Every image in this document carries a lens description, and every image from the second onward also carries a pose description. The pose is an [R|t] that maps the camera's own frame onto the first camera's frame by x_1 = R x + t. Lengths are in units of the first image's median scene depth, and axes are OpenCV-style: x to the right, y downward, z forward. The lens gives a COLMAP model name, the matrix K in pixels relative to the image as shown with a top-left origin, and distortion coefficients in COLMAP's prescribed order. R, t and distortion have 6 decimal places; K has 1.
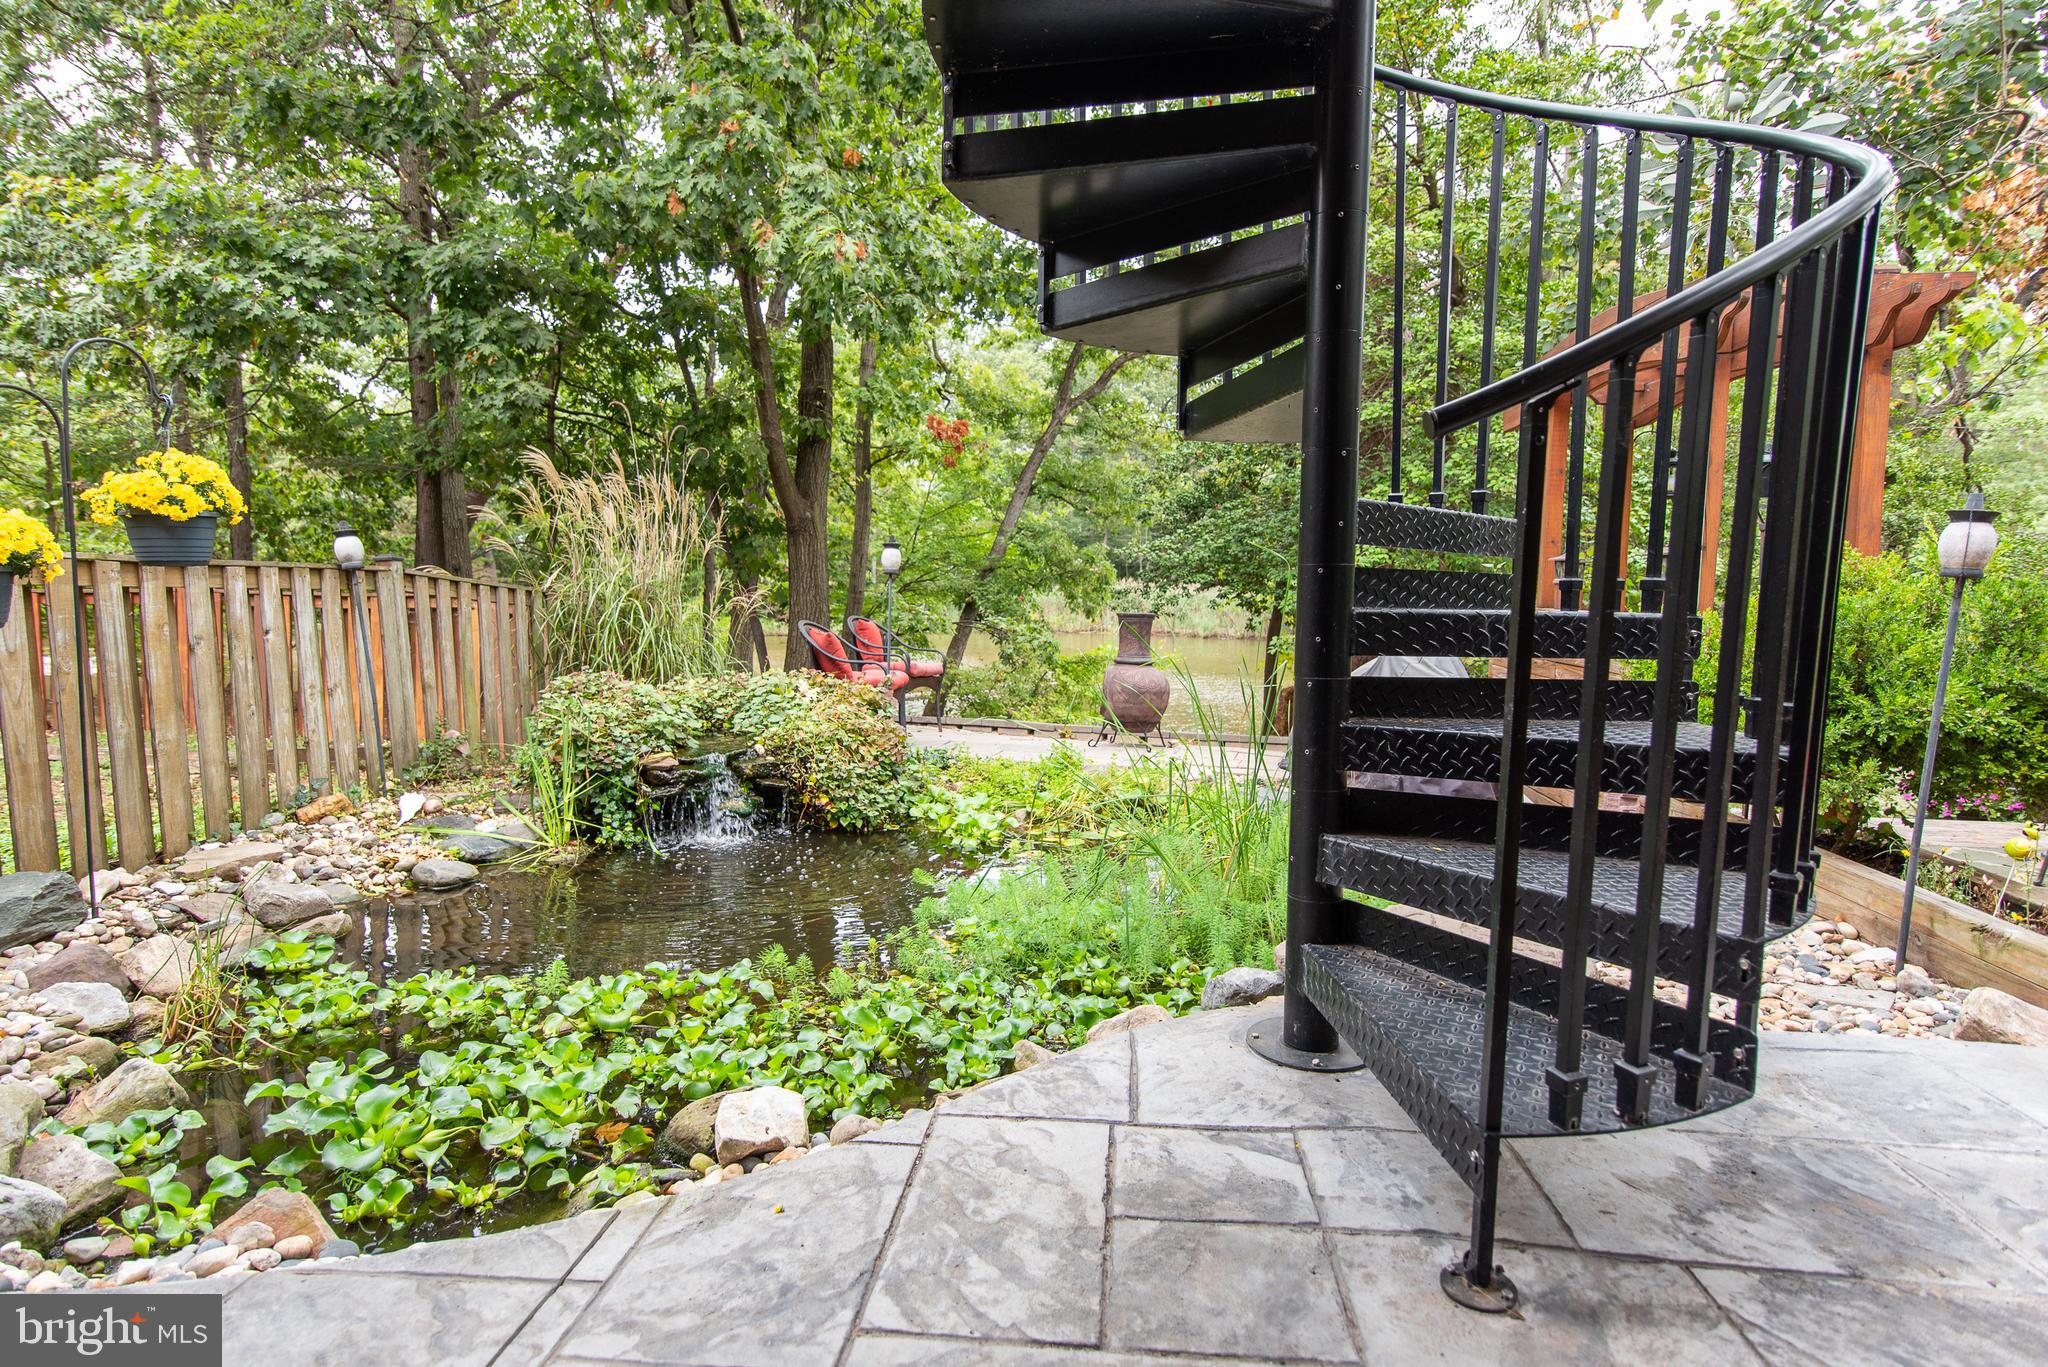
lens RADIAL K [[1038.8, 0, 1024.0], [0, 1038.8, 683.5], [0, 0, 1]] dist [0.002185, 0.001008]
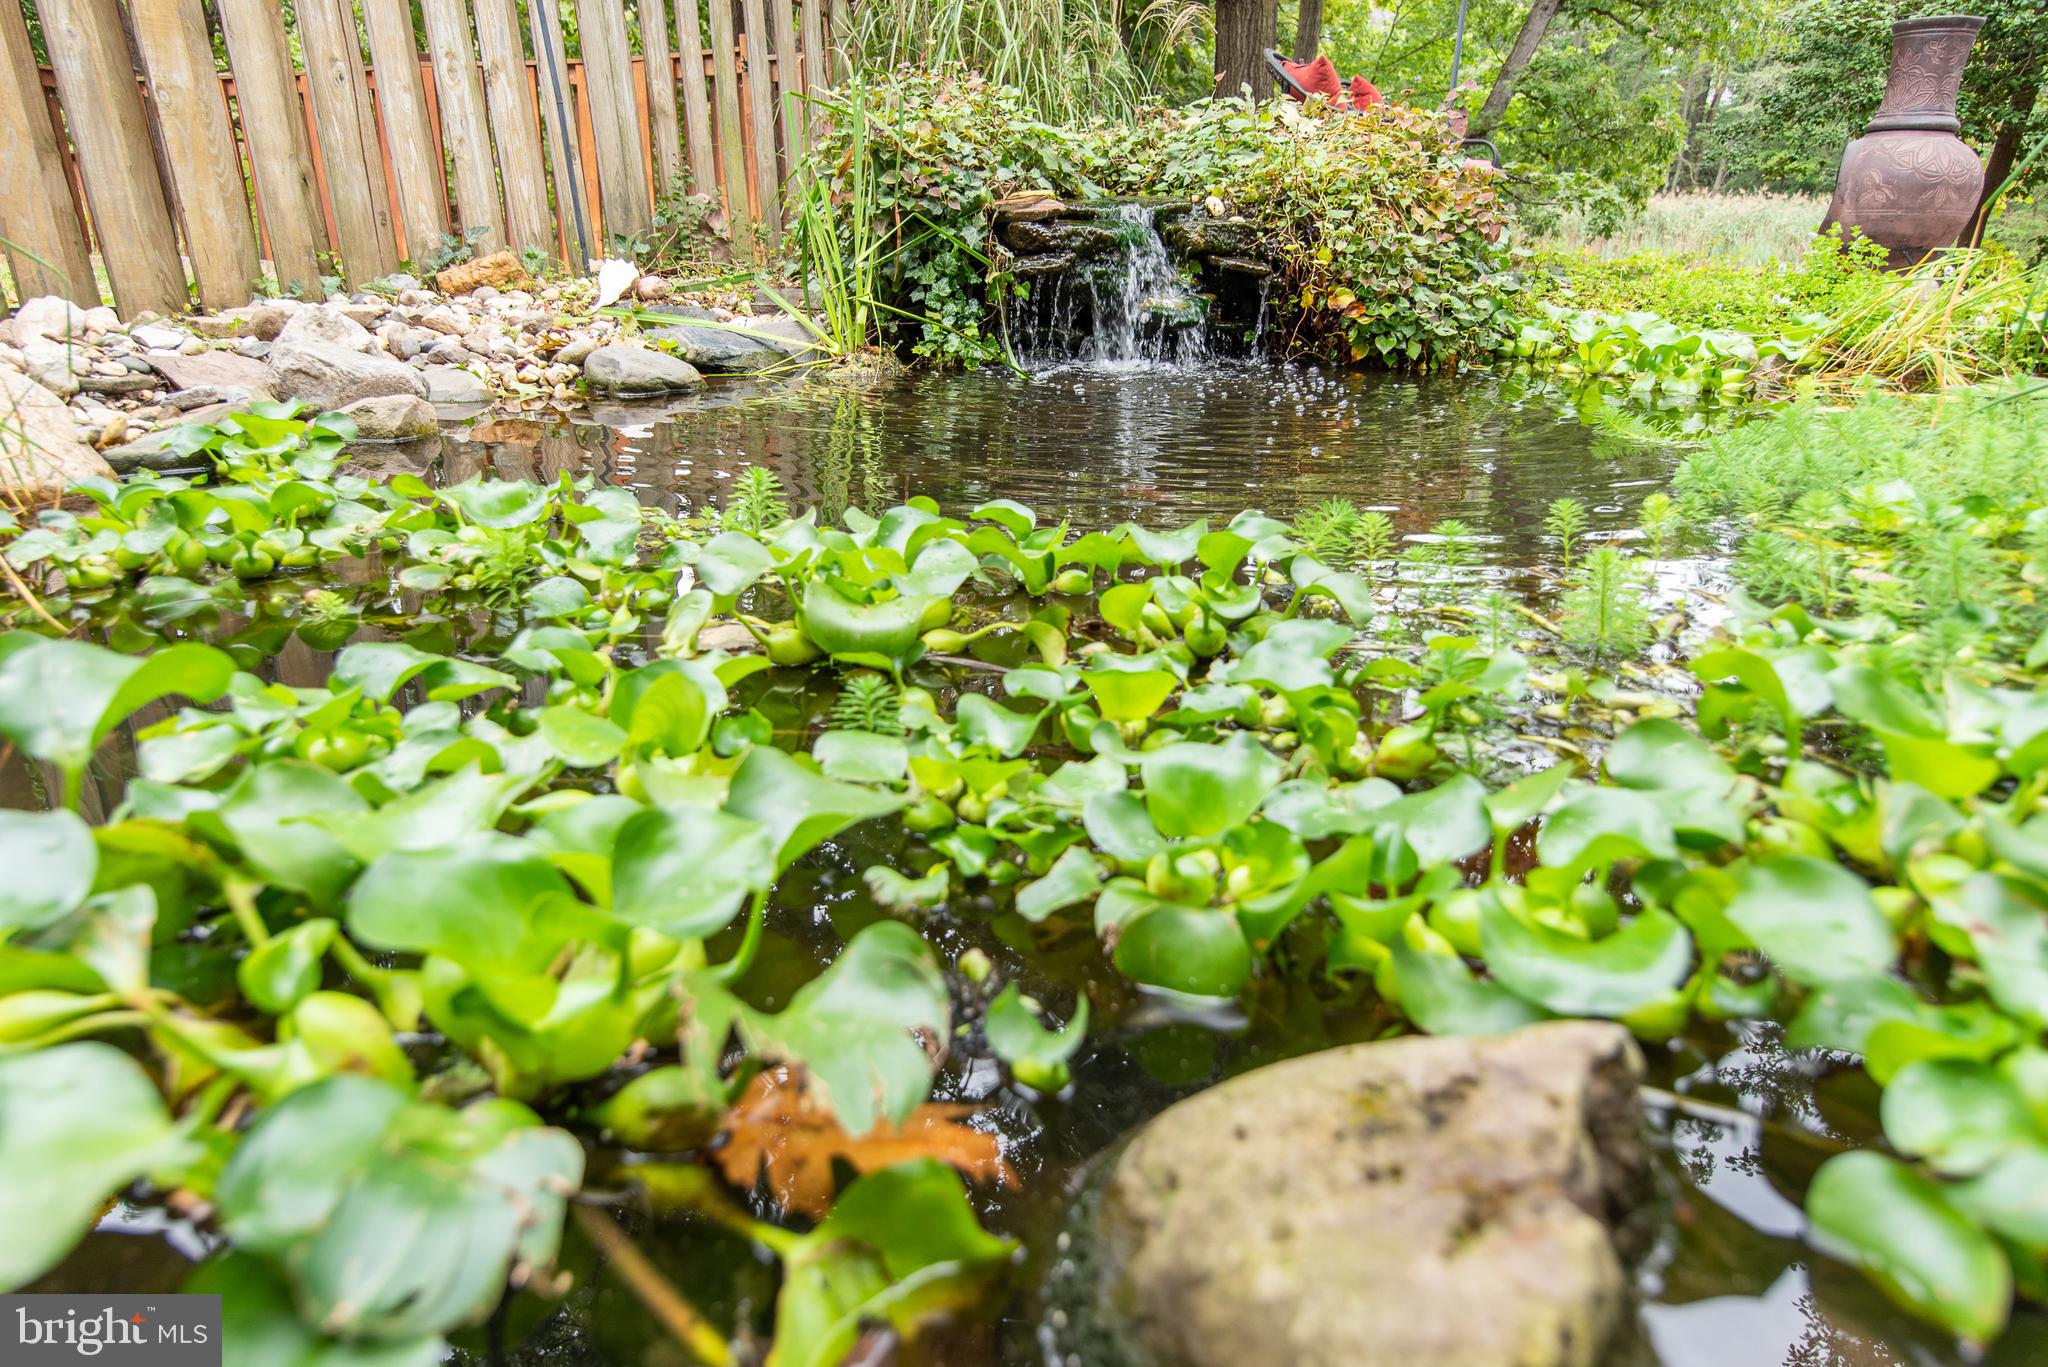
lens RADIAL K [[1204.8, 0, 1024.0], [0, 1204.8, 683.5], [0, 0, 1]] dist [-0.001327, -0.000317]
pose [[0.941964, 0.106738, -0.318293, -0.145070], [-0.018248, 0.962988, 0.268927, 0.146937], [0.335217, -0.247511, 0.909048, 0.417178]]
